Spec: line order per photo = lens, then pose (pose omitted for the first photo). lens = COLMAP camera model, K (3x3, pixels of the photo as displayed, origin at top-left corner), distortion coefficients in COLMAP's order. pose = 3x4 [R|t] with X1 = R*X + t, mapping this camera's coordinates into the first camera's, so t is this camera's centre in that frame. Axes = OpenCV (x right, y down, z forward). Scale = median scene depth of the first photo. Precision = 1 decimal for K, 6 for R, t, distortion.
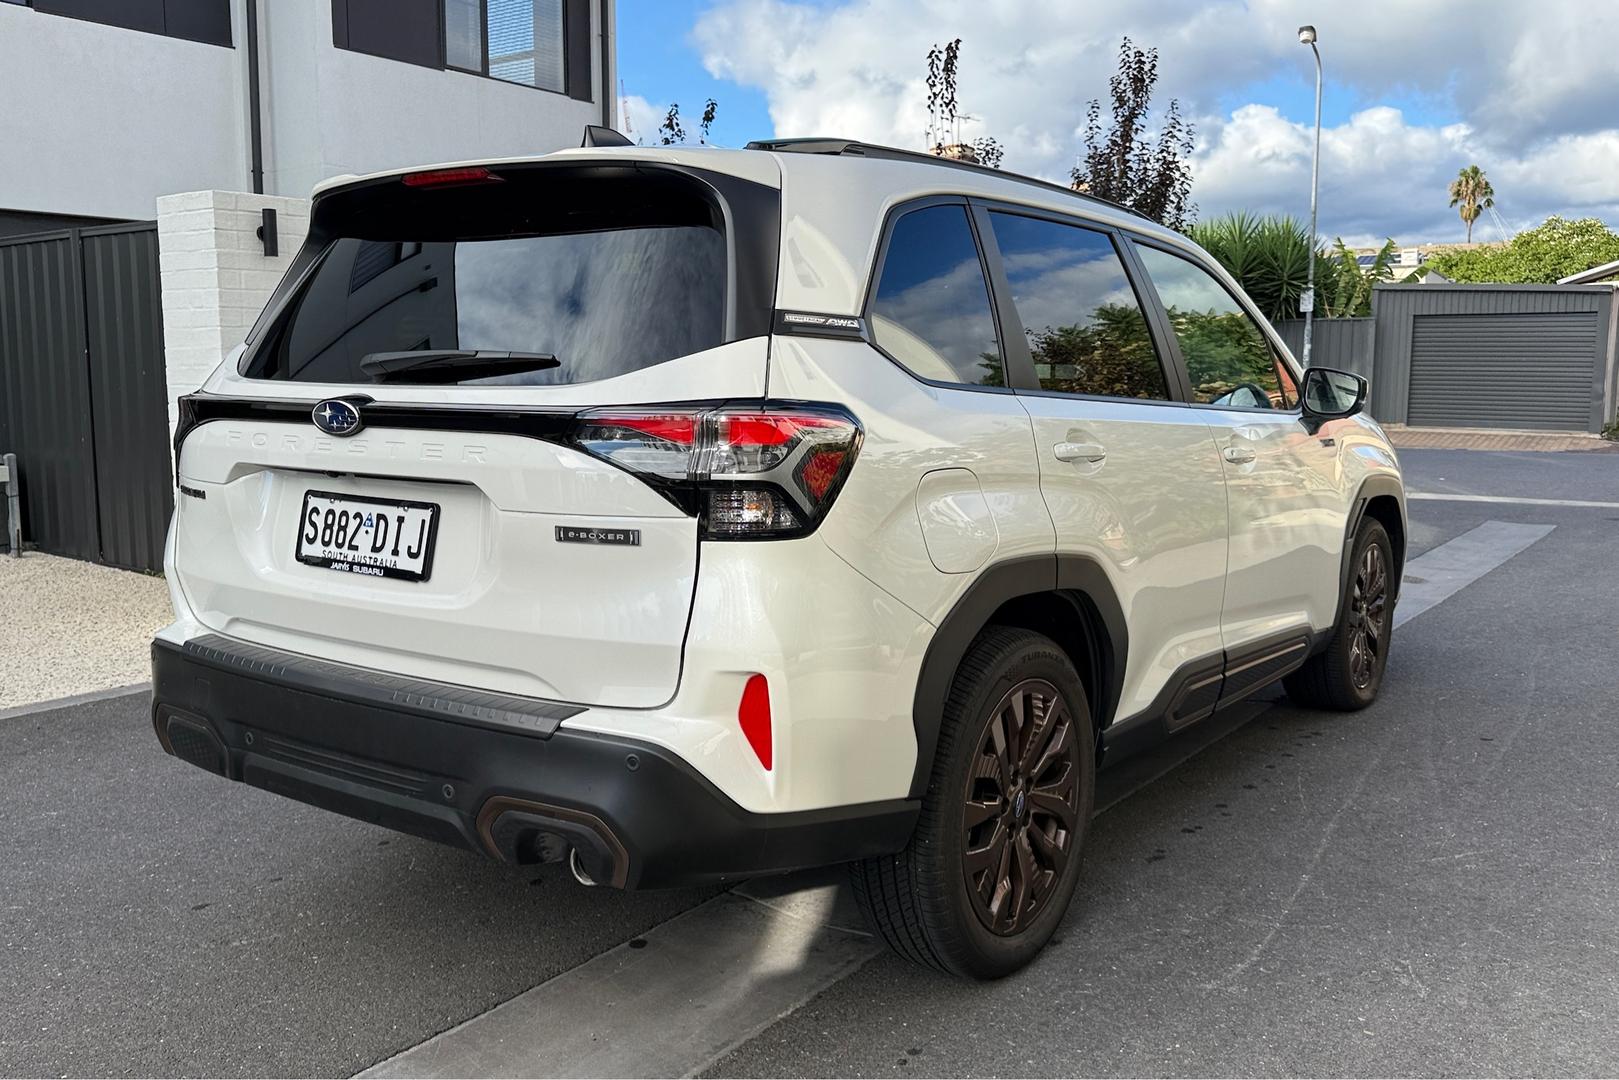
lens RADIAL K [[1372.6, 0, 809.5], [0, 1372.6, 540.0], [0, 0, 1]] dist [0.119625, -0.194642]
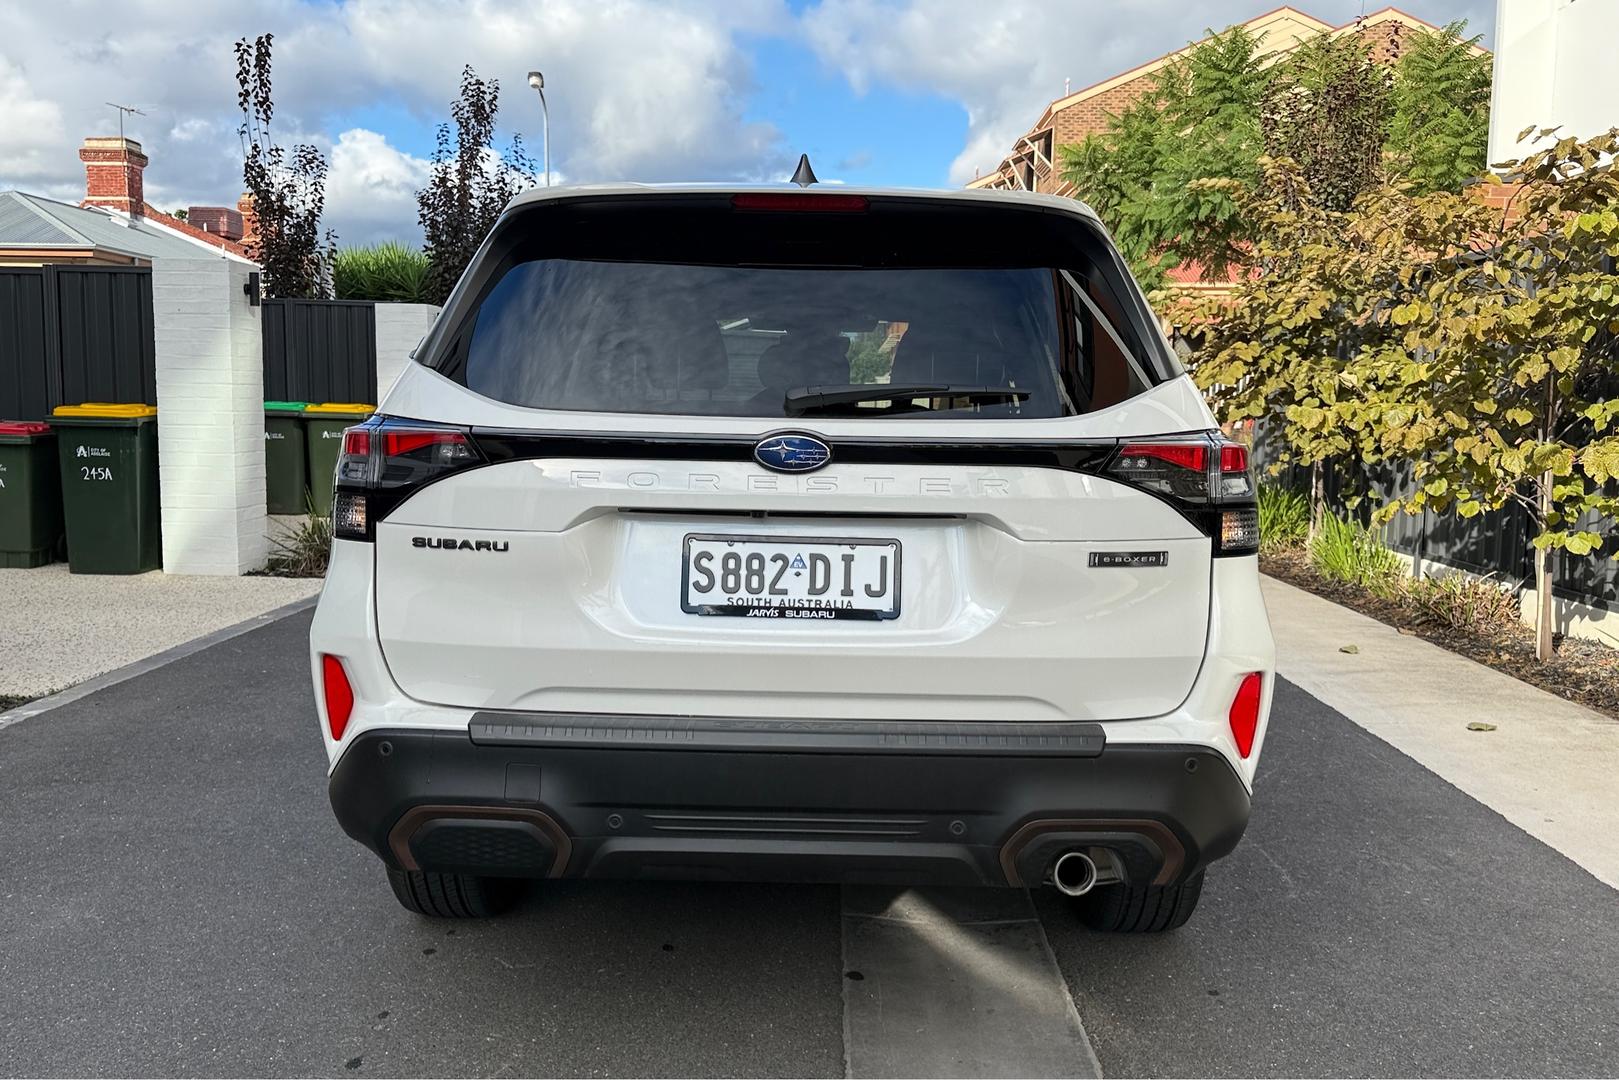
lens RADIAL K [[1372.6, 0, 809.5], [0, 1372.6, 540.0], [0, 0, 1]] dist [0.119625, -0.194642]
pose [[0.819730, -0.049546, 0.570604, -0.831769], [0.058819, 0.998266, 0.002181, -0.029991], [-0.569722, 0.031774, 0.821223, 0.221768]]
